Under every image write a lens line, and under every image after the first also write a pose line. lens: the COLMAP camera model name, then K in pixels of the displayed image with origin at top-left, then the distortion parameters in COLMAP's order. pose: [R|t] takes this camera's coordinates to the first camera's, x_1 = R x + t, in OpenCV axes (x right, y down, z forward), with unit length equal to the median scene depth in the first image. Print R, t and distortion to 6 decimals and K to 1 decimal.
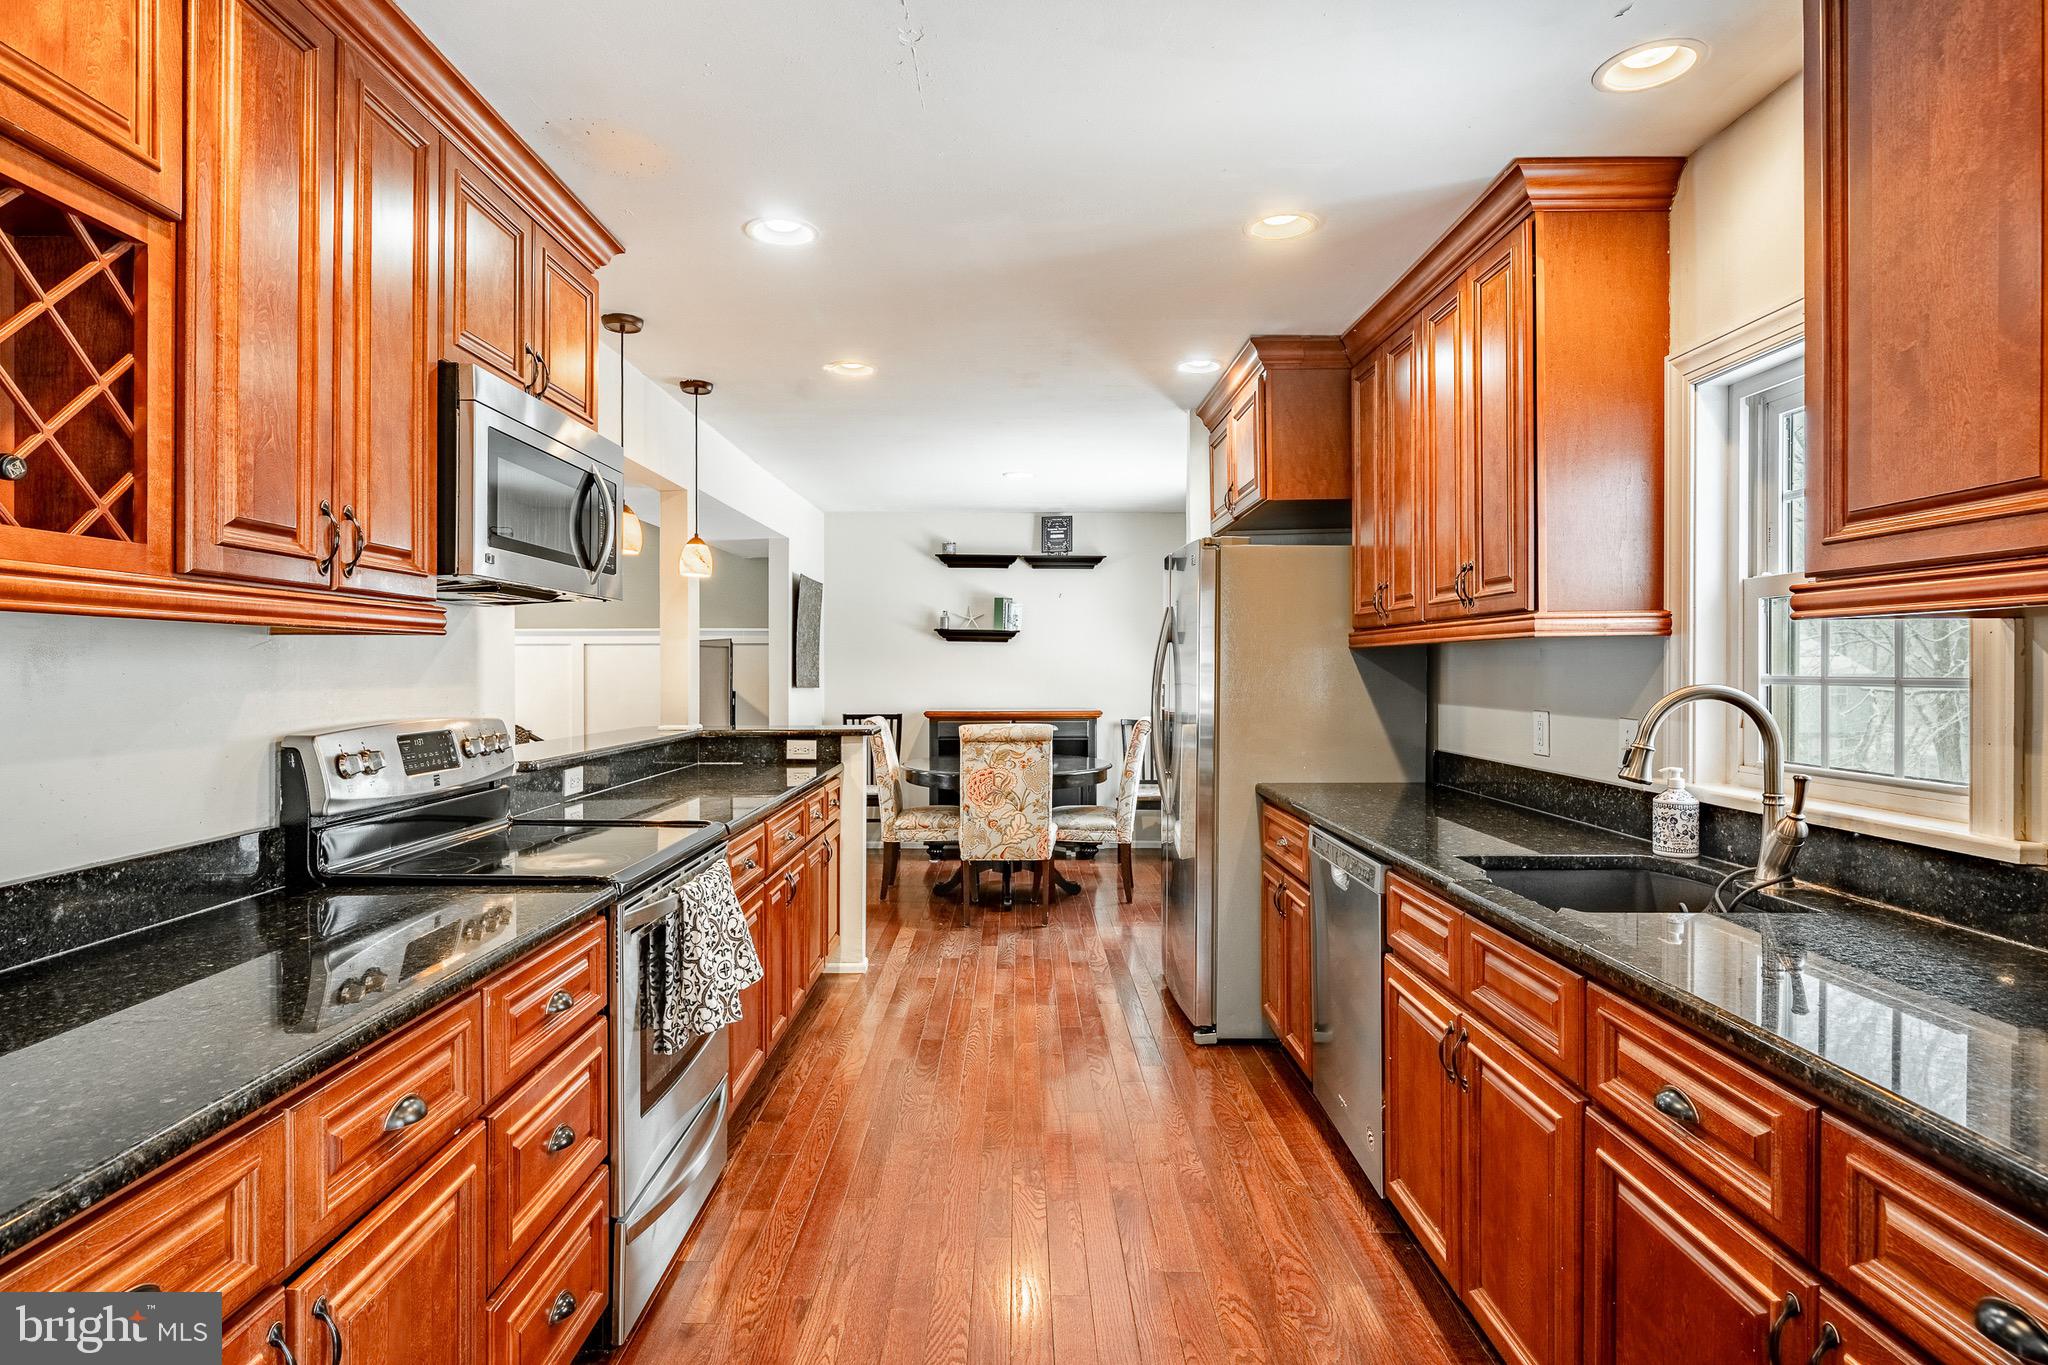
lens RADIAL K [[1079.0, 0, 1020.8], [0, 1079.0, 665.3], [0, 0, 1]] dist [0.040118, 0.000262]
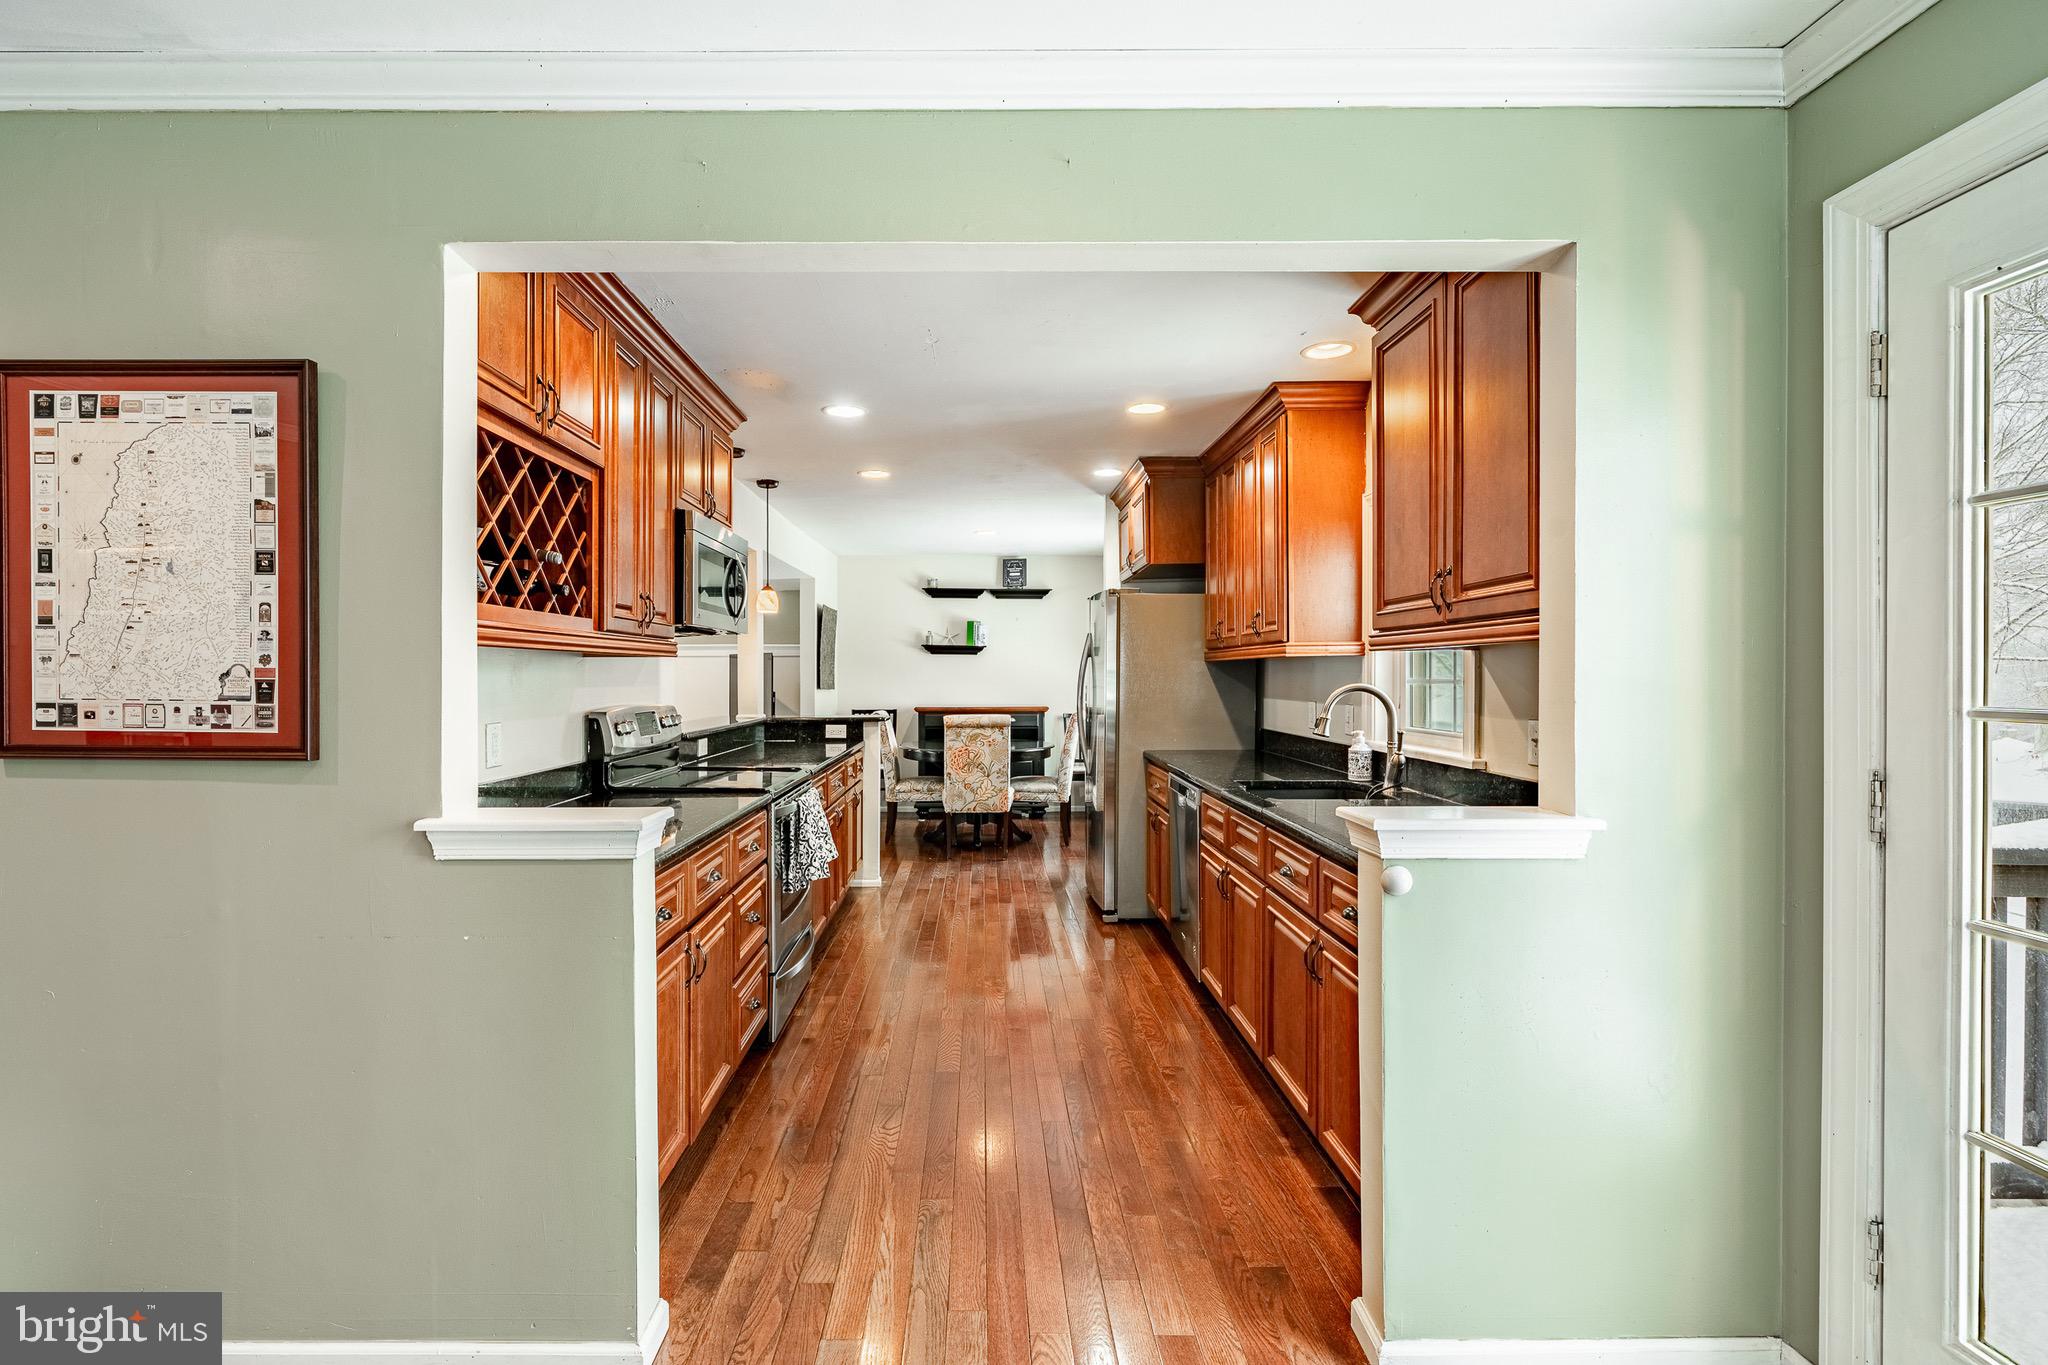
lens RADIAL K [[965.8, 0, 980.3], [0, 965.8, 681.2], [0, 0, 1]] dist [-0.001340, -0.000234]
pose [[0.999988, -0.000527, -0.004971, -0.004324], [0.000576, 0.999951, 0.009913, -0.001421], [0.004965, -0.009915, 0.999939, -0.305053]]
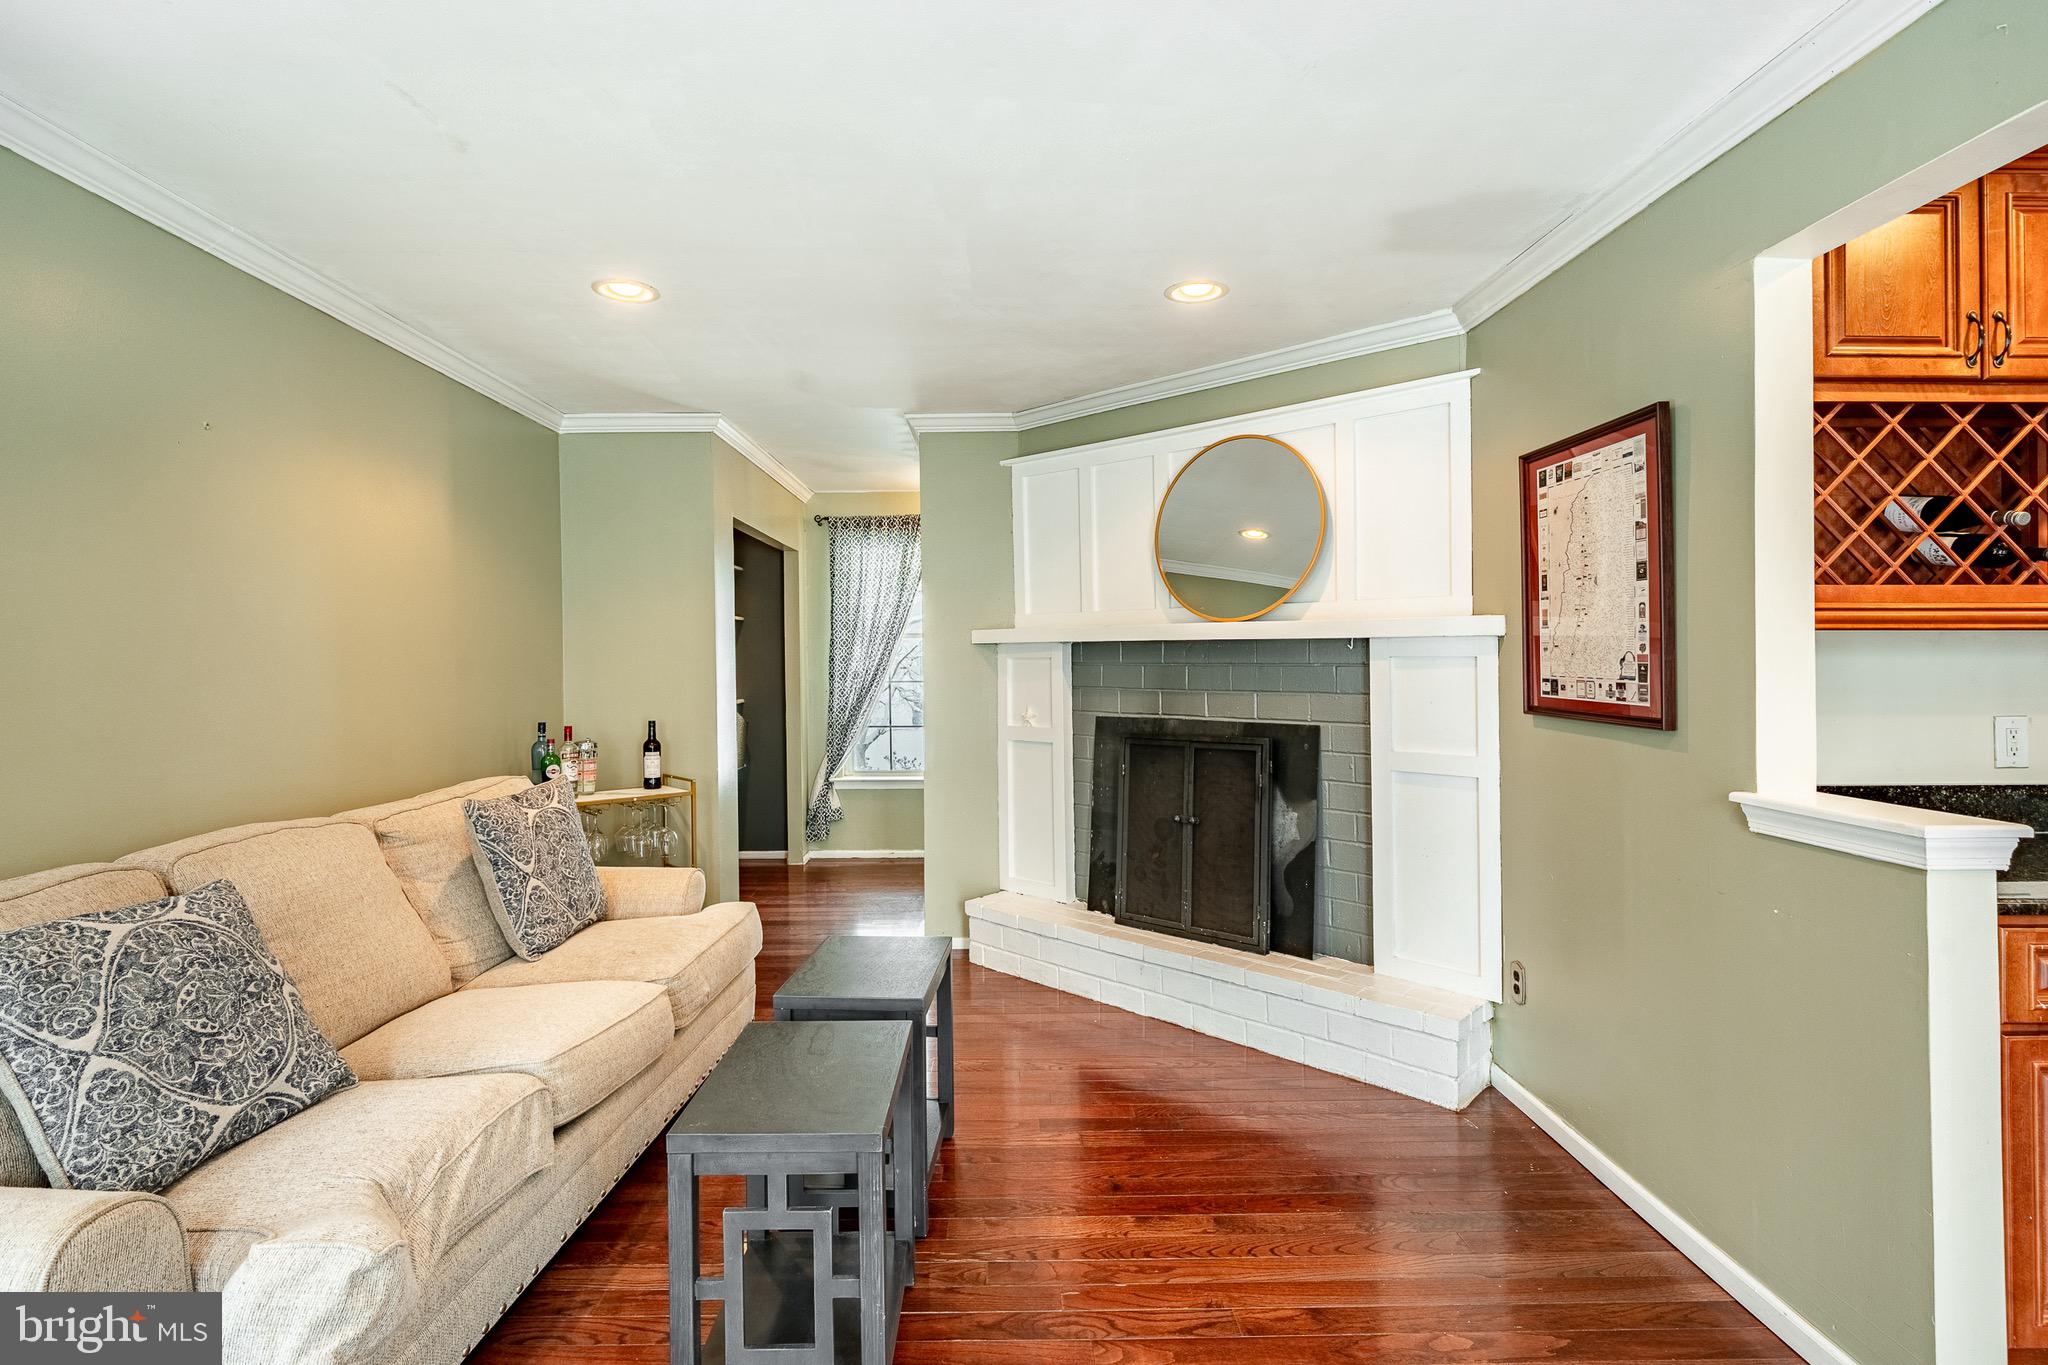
lens RADIAL K [[981.8, 0, 1021.4], [0, 981.8, 658.6], [0, 0, 1]] dist [-0.002074, -0.000250]
pose [[0.016645, -0.000352, -0.999861, 0.213485], [0.014519, 0.999895, -0.000111, -0.005761], [0.999756, -0.014515, 0.016648, -0.235902]]
